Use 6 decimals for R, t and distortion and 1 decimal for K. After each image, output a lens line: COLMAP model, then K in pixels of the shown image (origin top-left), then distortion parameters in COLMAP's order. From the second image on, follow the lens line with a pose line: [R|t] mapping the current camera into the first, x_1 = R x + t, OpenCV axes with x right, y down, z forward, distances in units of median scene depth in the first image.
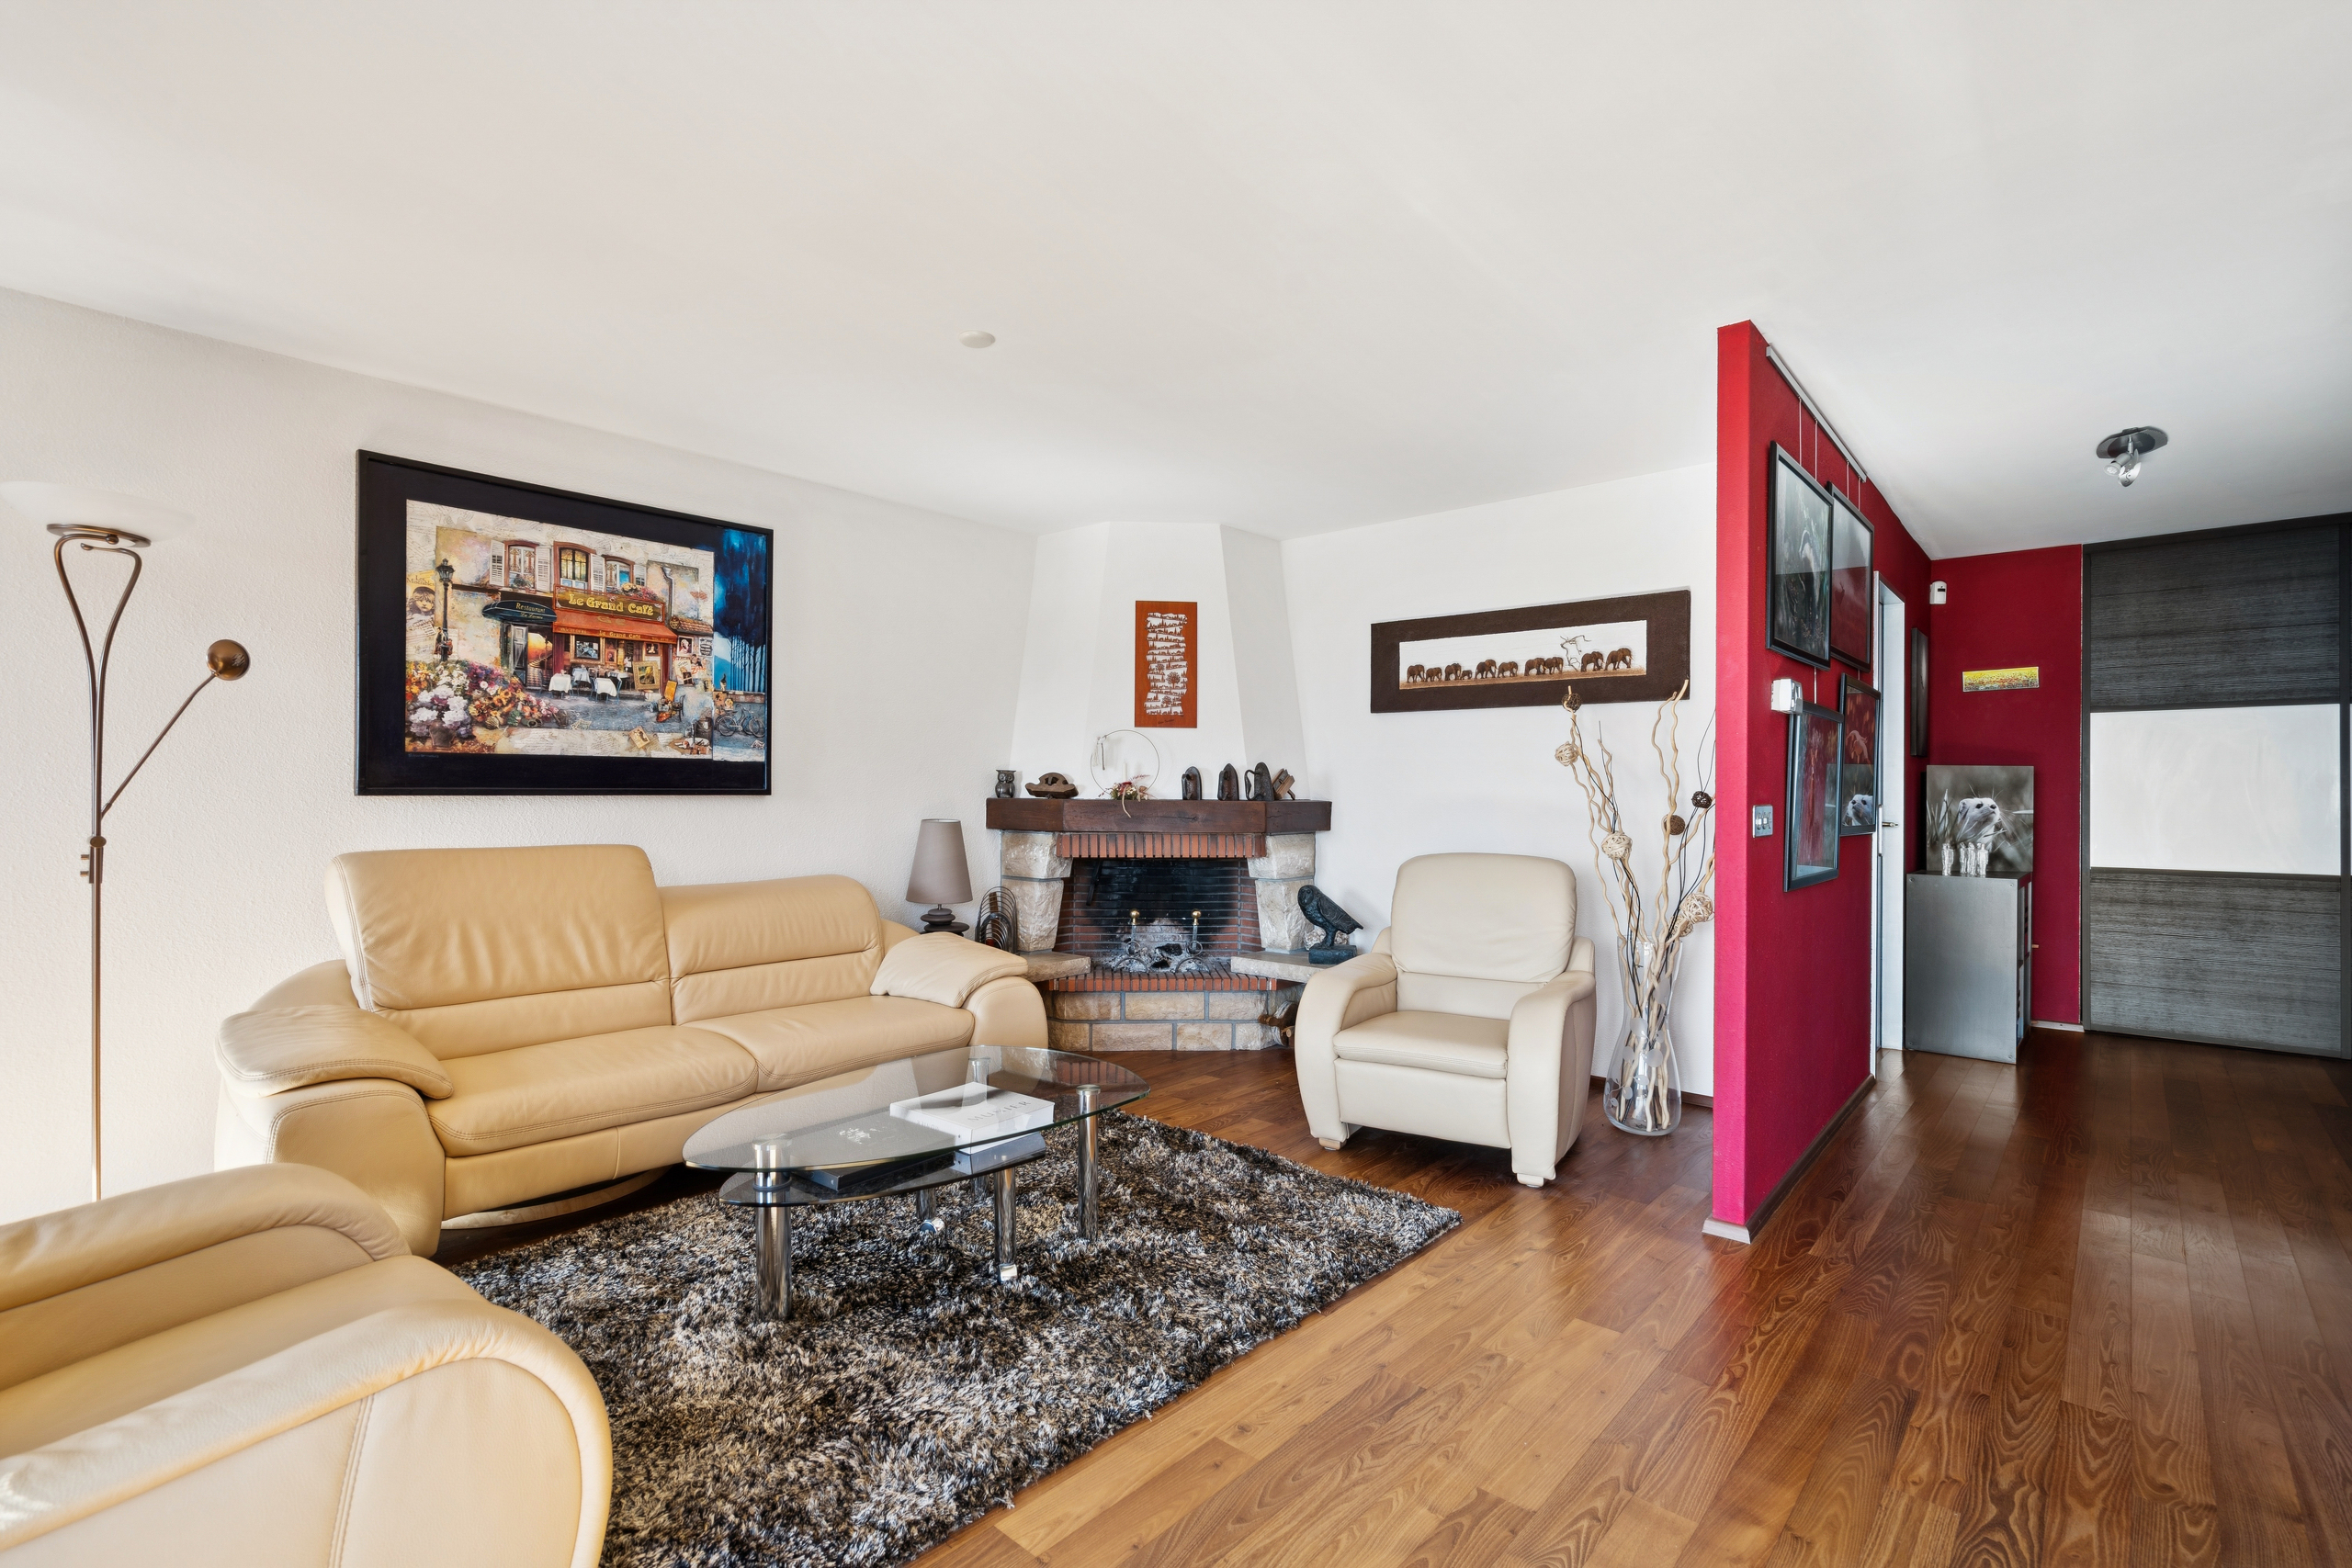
lens RADIAL K [[1080.4, 0, 1176.0], [0, 1080.4, 784.0], [0, 0, 1]] dist [-0.001059, -0.000483]
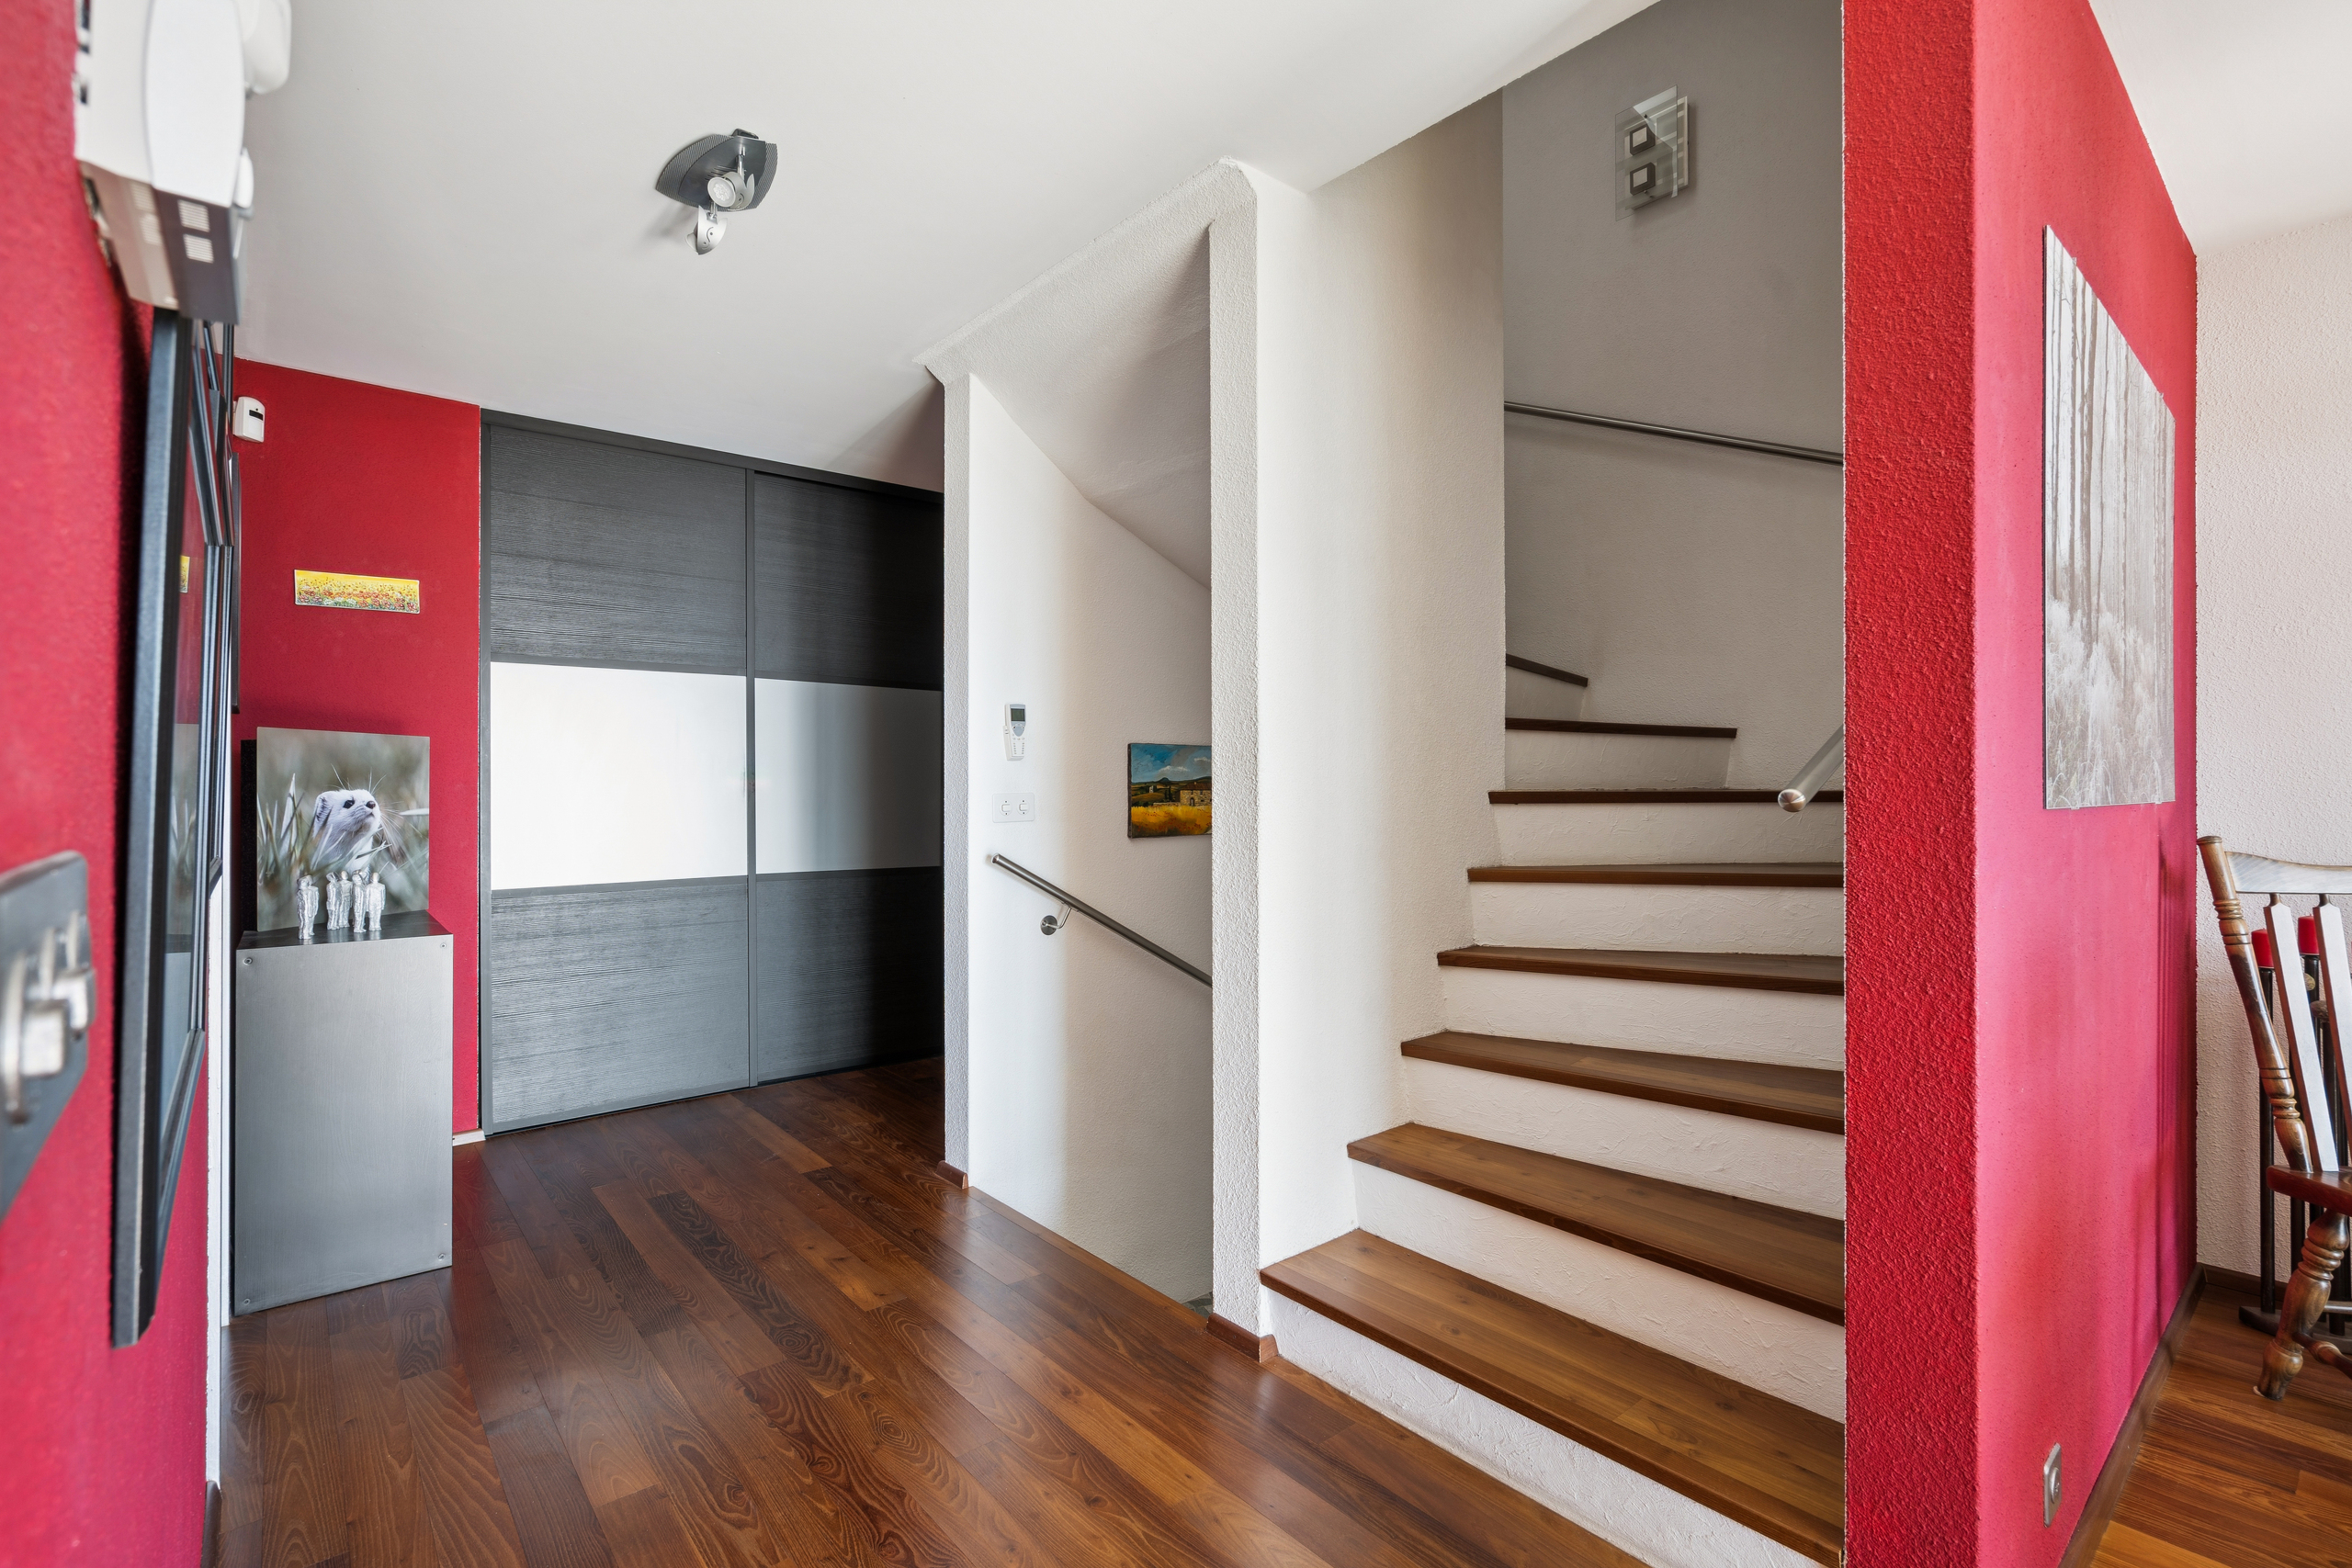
lens RADIAL K [[1080.4, 0, 1176.0], [0, 1080.4, 784.0], [0, 0, 1]] dist [-0.001059, -0.000483]
pose [[0.165115, -0.004717, 0.986263, 0.263238], [-0.004964, 0.999972, 0.005614, 0.004797], [-0.986262, -0.005823, 0.165087, 0.484819]]
